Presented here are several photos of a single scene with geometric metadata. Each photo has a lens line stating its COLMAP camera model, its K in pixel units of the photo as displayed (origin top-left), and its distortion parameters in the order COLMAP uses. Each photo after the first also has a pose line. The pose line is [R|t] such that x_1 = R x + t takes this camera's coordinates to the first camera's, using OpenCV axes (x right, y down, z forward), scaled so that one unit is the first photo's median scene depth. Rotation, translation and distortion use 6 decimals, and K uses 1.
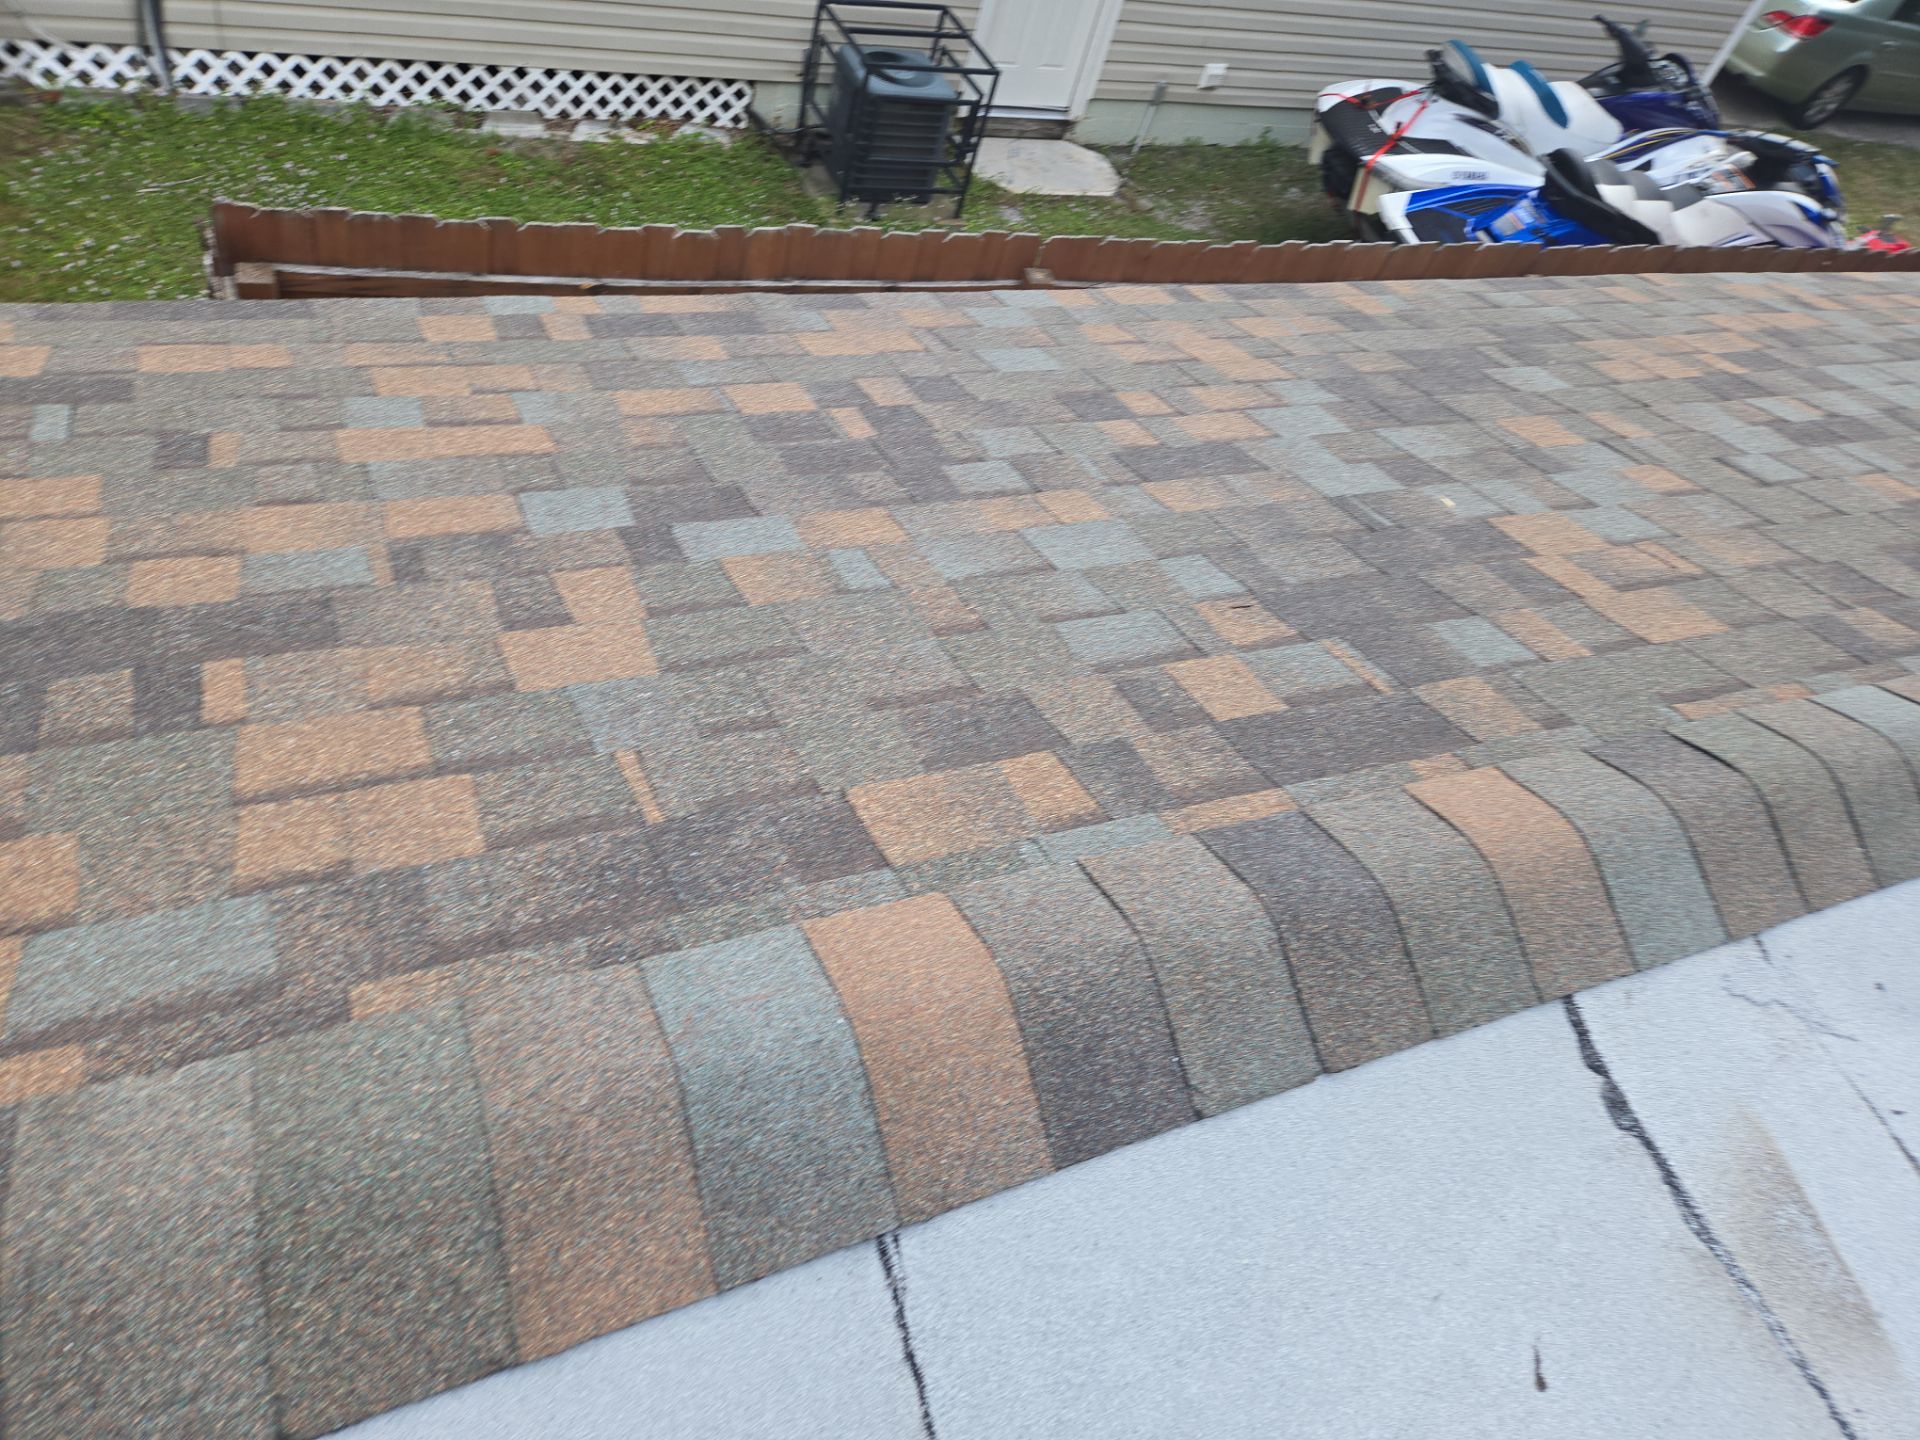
lens RADIAL K [[1294.7, 0, 953.3], [0, 1294.7, 739.2], [0, 0, 1]] dist [0.066640, -0.066165]
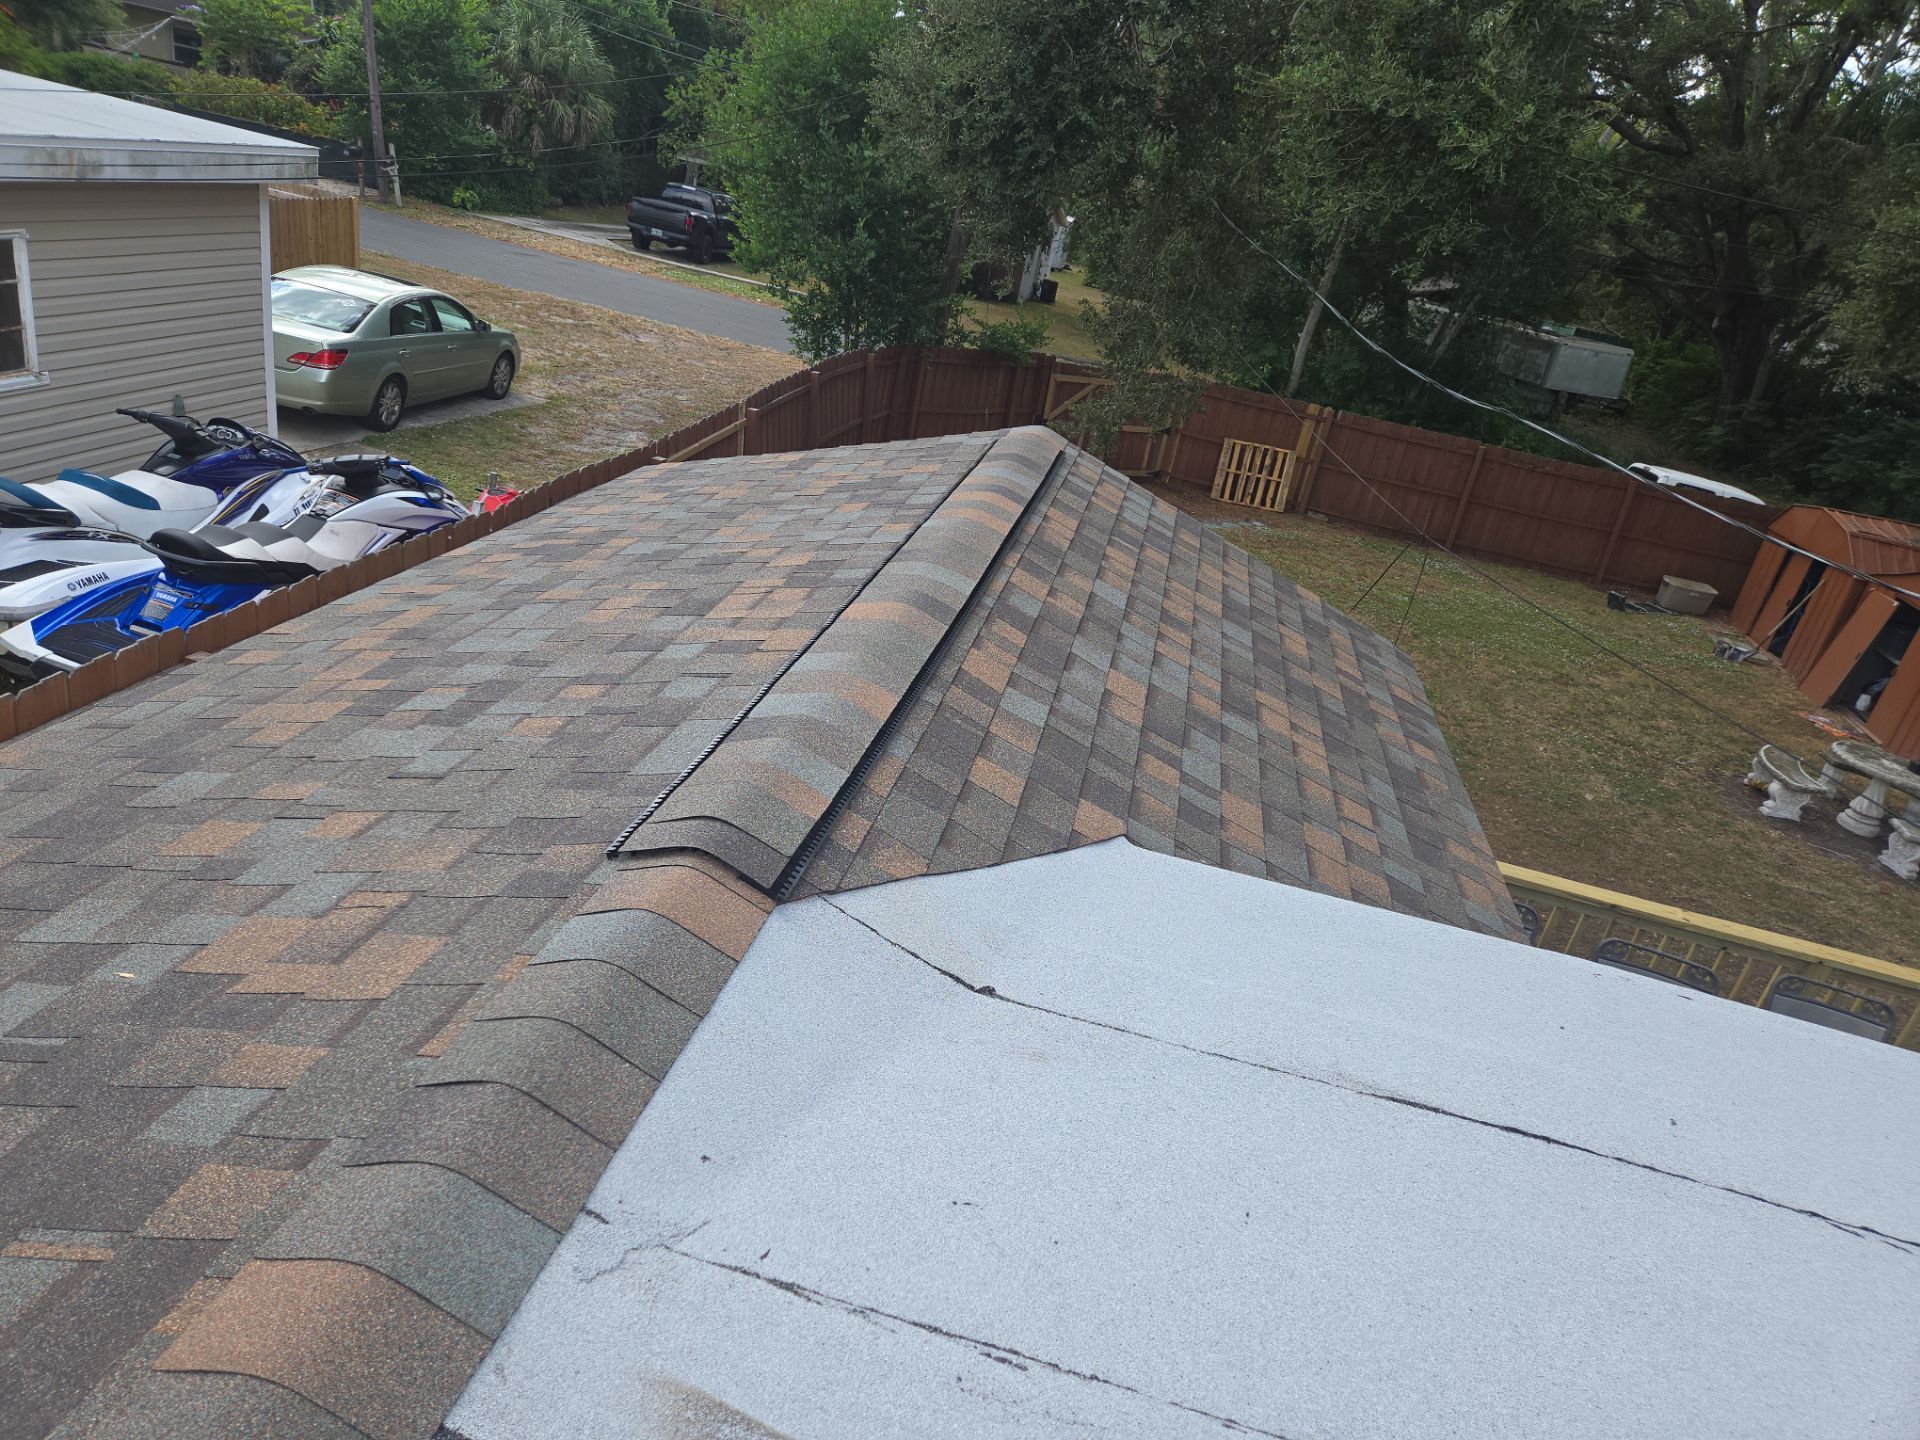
lens RADIAL K [[1286.5, 0, 959.8], [0, 1286.5, 735.1], [0, 0, 1]] dist [0.092481, -0.083183]
pose [[0.570259, -0.450114, 0.687169, 0.163869], [0.589509, 0.806807, 0.039266, -0.013307], [-0.572087, 0.382700, 0.725435, -0.048690]]
